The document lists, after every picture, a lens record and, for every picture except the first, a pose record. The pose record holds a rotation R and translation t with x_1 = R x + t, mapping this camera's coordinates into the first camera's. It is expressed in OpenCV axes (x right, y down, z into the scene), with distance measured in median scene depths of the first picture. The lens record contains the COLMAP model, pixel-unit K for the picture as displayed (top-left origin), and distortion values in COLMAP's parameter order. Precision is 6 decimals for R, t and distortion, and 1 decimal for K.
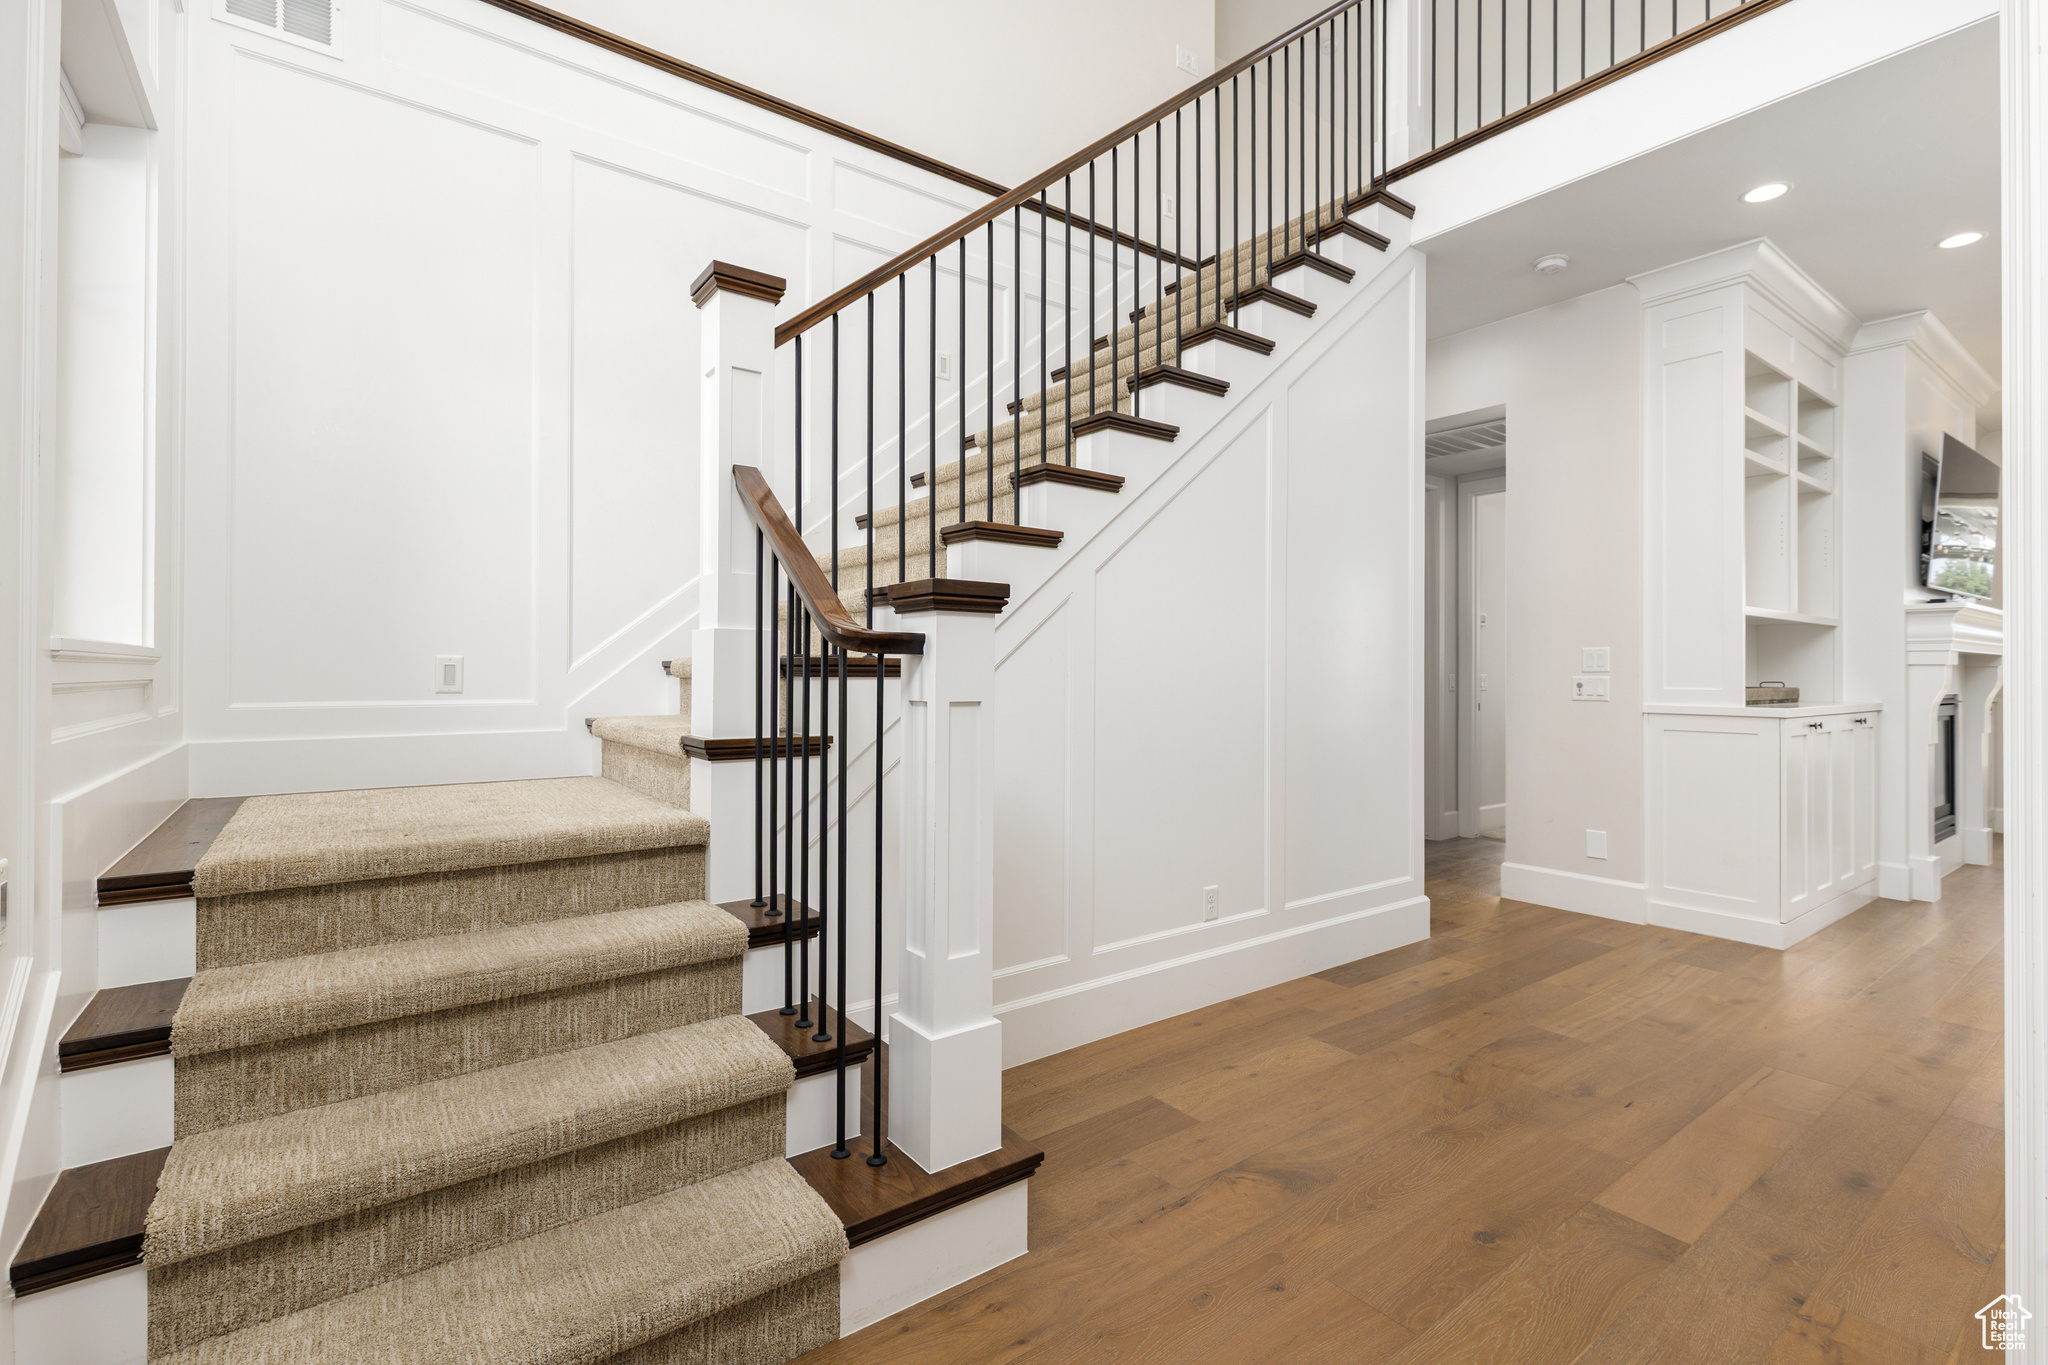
lens RADIAL K [[912.2, 0, 1025.7], [0, 912.2, 696.1], [0, 0, 1]] dist [0.002565, -0.001499]
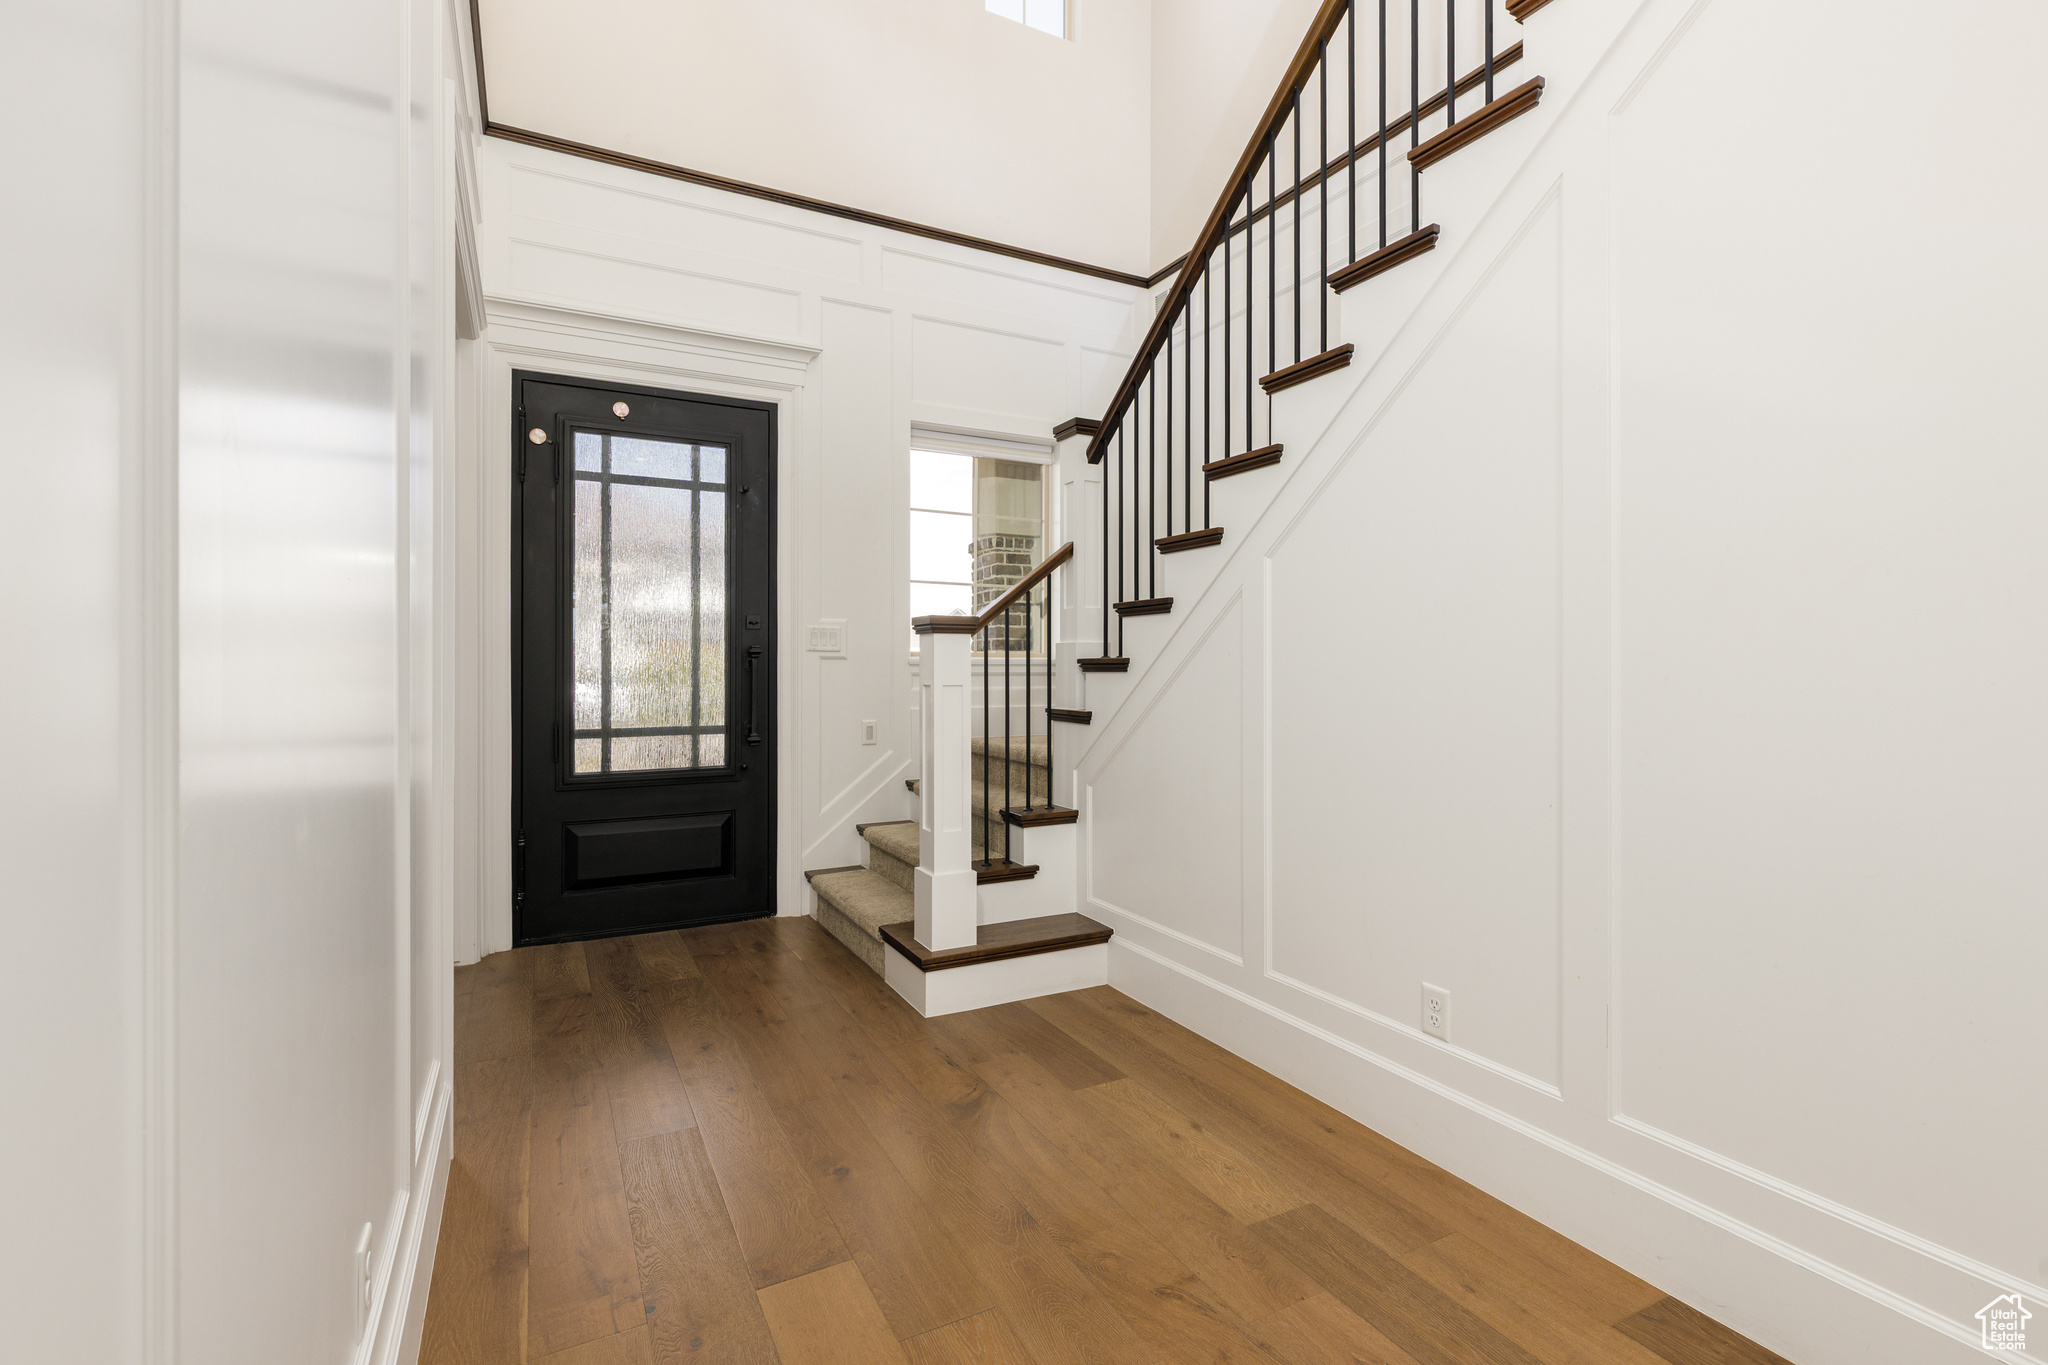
lens RADIAL K [[912.2, 0, 1029.6], [0, 912.2, 647.6], [0, 0, 1]] dist [0.002565, -0.001499]
pose [[-0.132386, -0.016160, -0.991066, 1.215672], [-0.022207, 0.999664, -0.013334, -0.039565], [0.990949, 0.020243, -0.132700, 1.029791]]
